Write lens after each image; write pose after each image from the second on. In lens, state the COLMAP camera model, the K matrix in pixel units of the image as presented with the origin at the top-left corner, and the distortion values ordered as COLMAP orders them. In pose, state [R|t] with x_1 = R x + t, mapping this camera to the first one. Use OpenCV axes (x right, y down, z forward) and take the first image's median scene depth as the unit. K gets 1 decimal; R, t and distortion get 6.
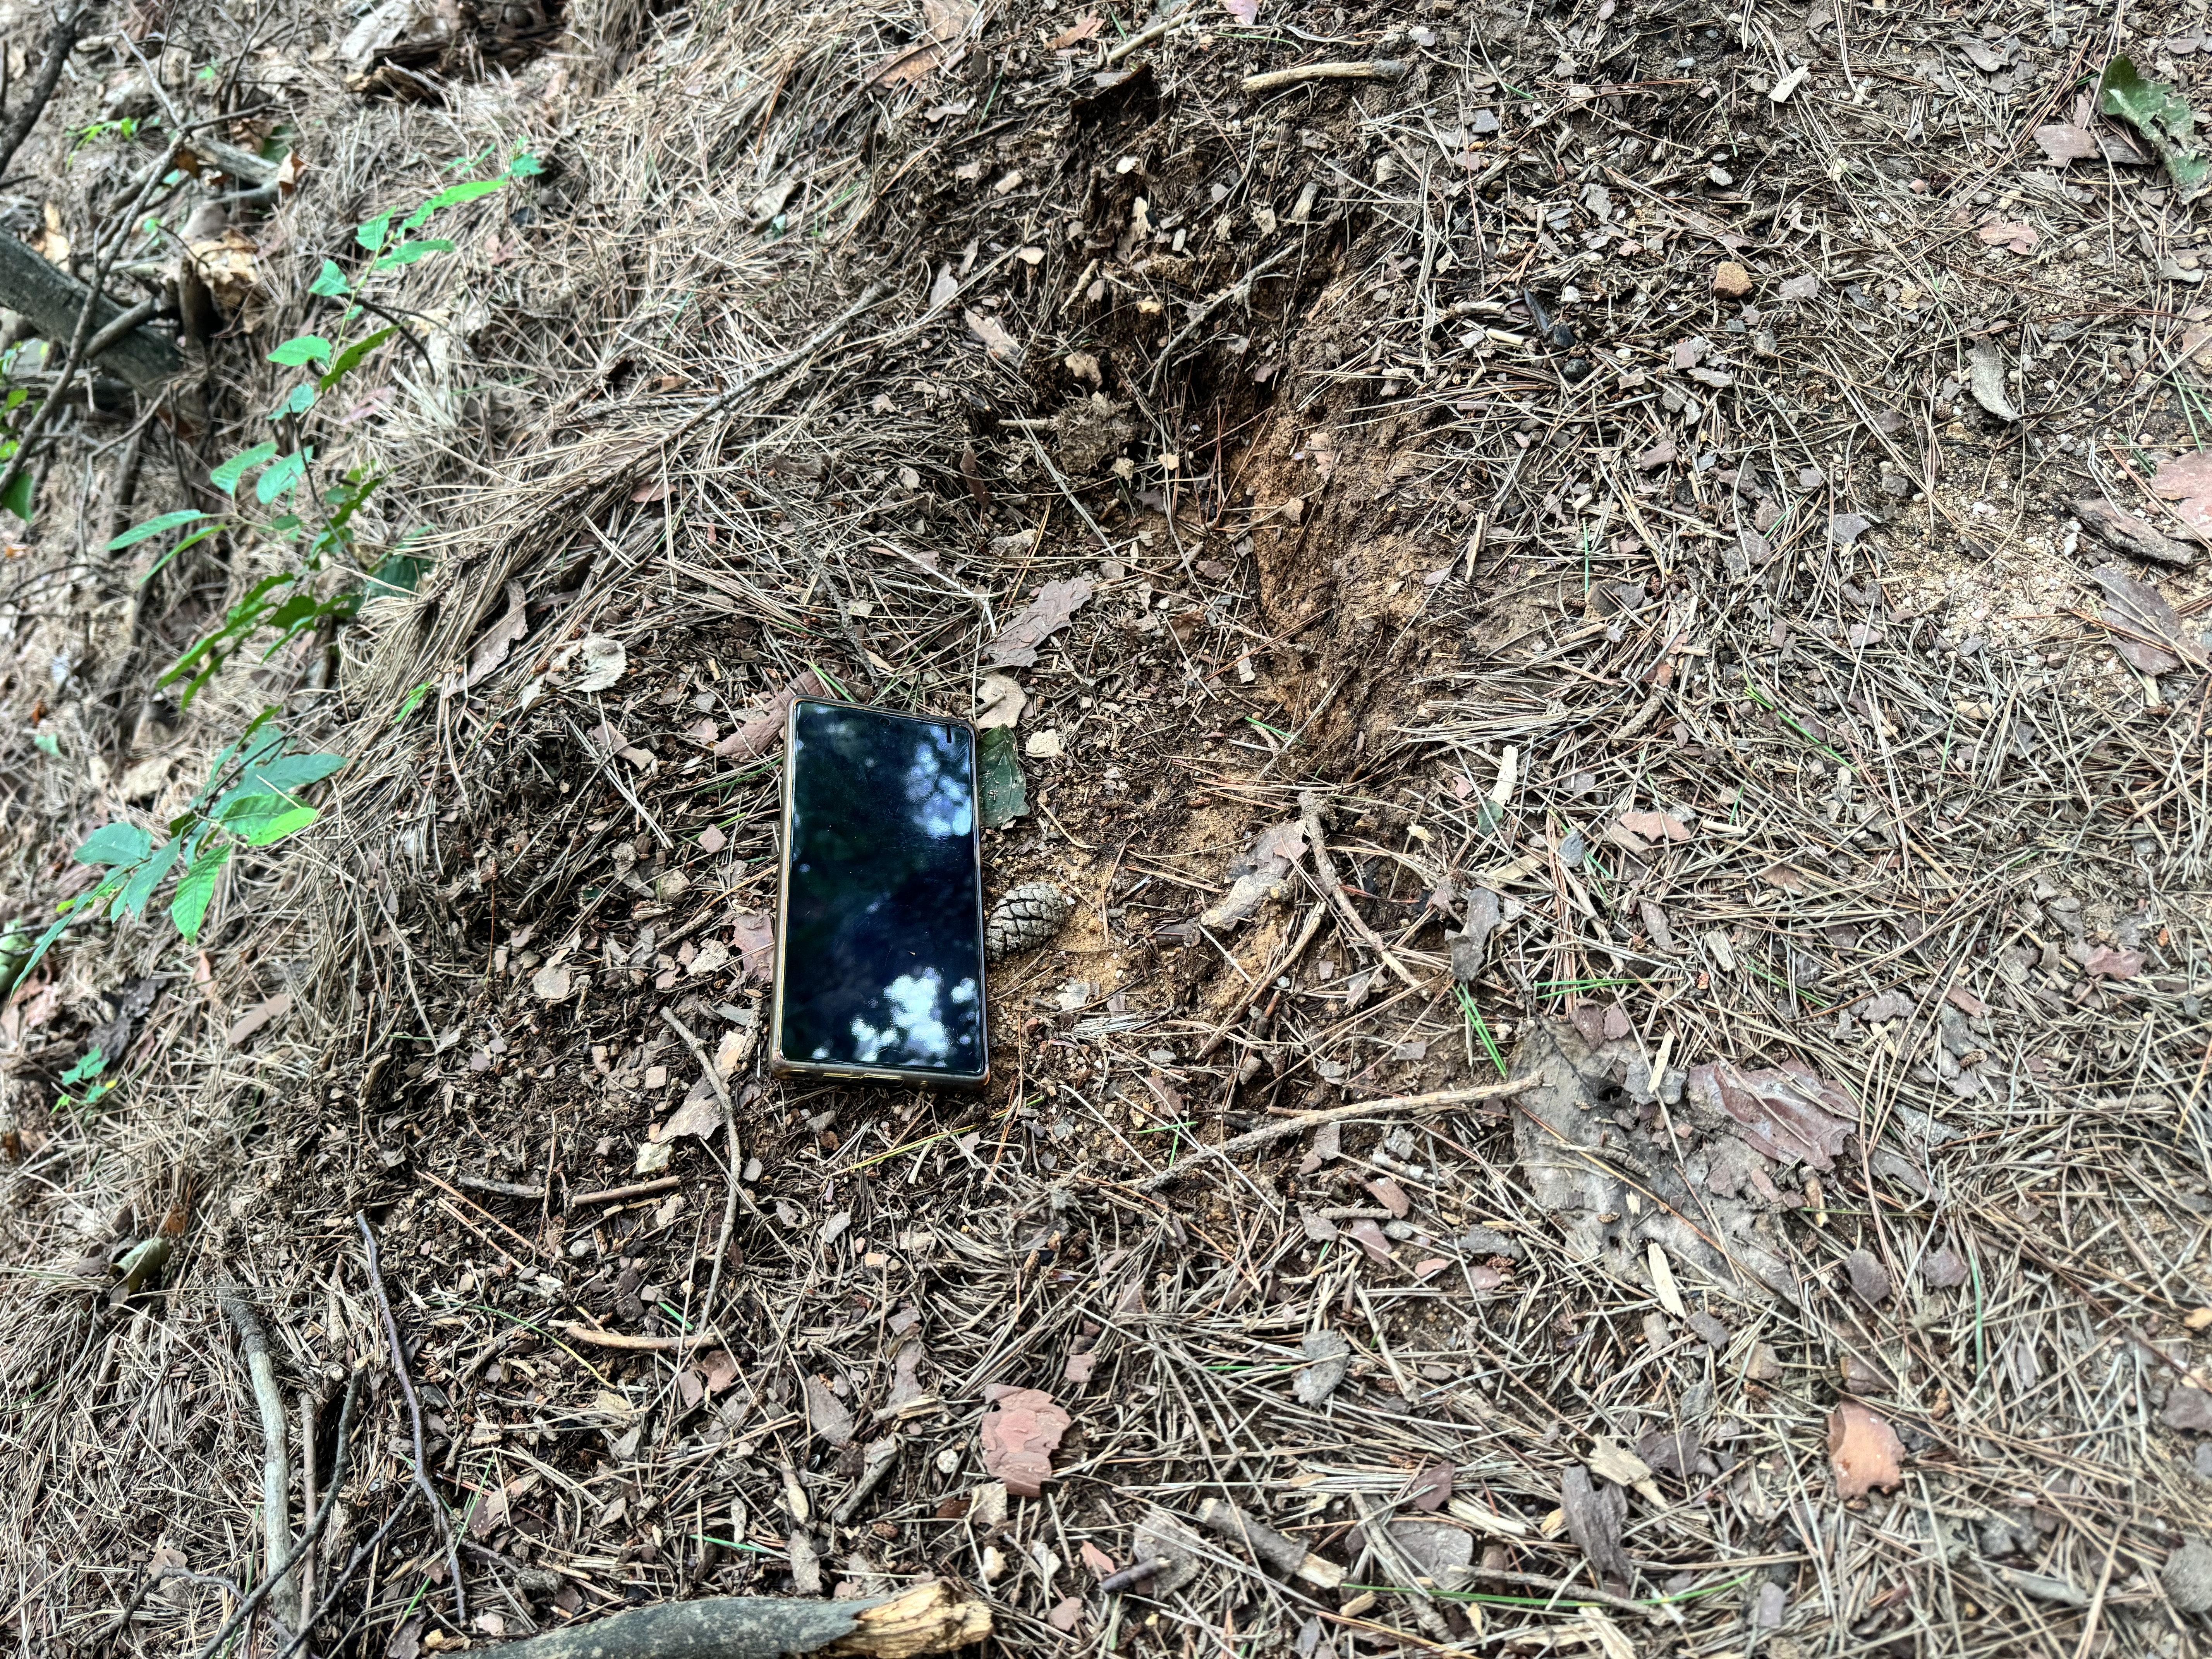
lens RADIAL K [[1533.9, 0, 1095.3], [0, 1533.9, 837.4], [0, 0, 1]] dist [0.046106, -0.044915]
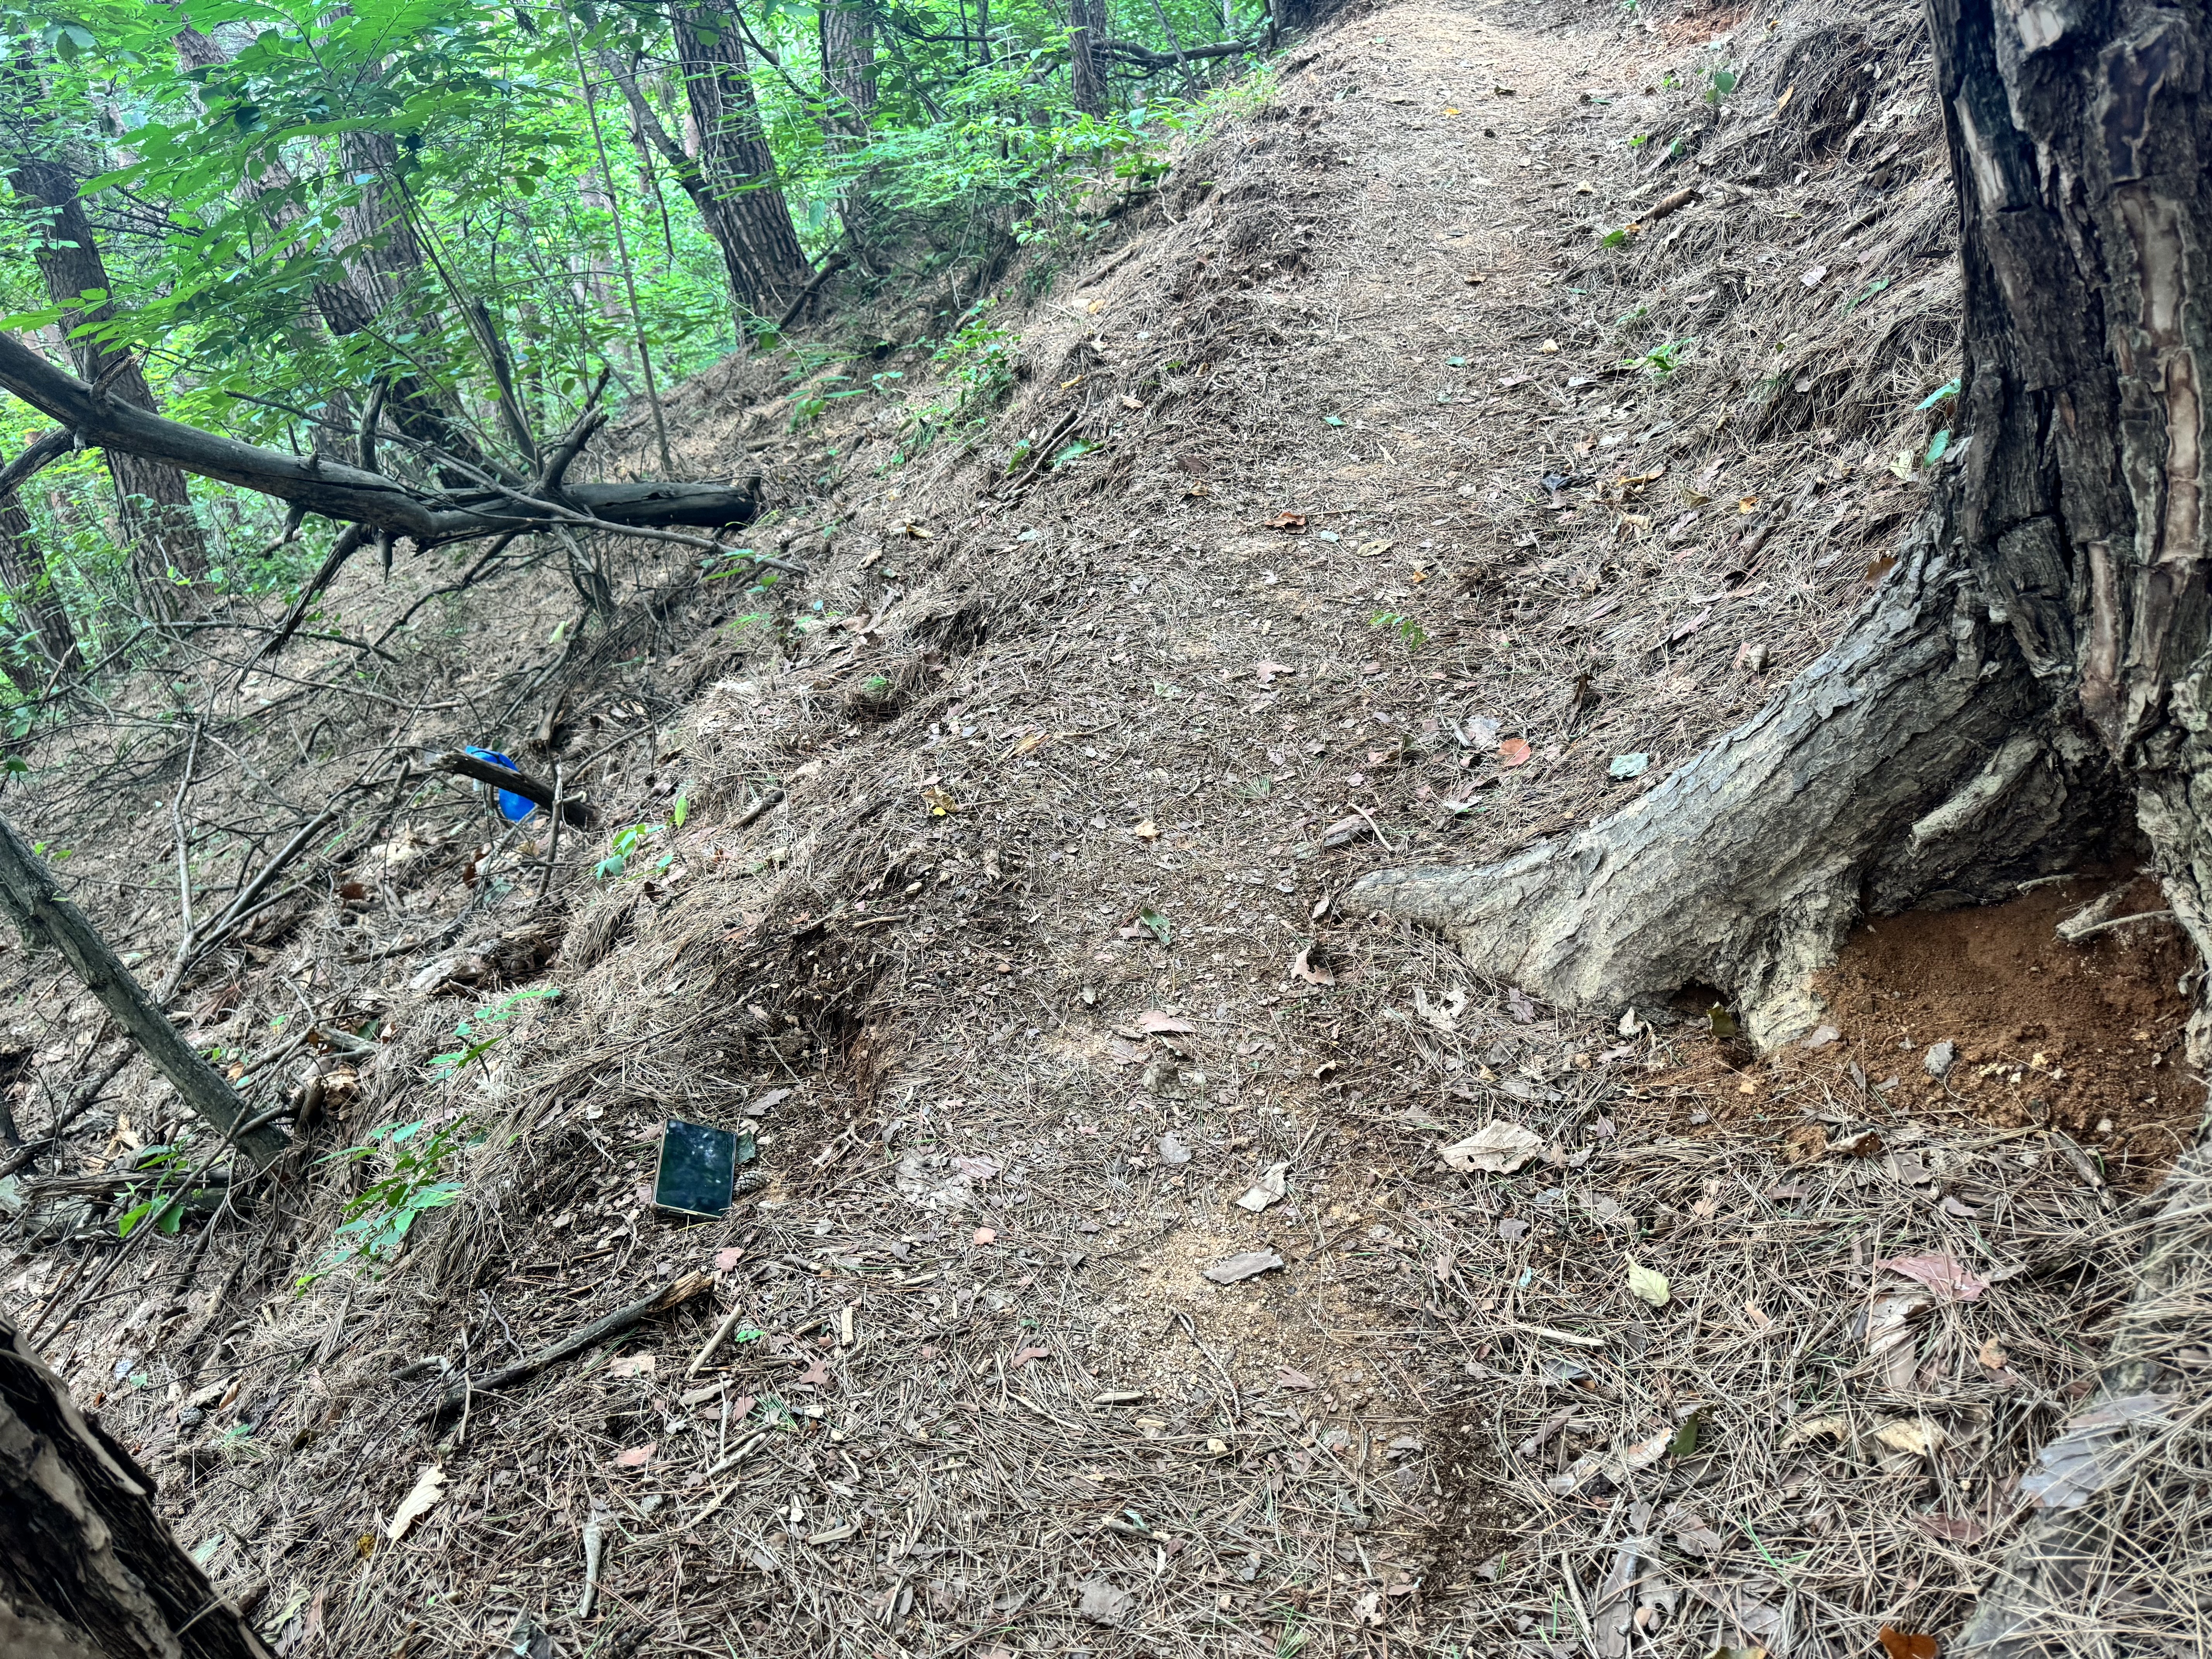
lens RADIAL K [[1605.0, 0, 1106.0], [0, 1605.0, 829.5], [0, 0, 1]] dist [0.109380, -0.183141]
pose [[0.995407, -0.015440, 0.094477, 0.293831], [0.067479, 0.813201, -0.578058, 1.145999], [-0.067904, 0.581778, 0.810508, -1.574686]]
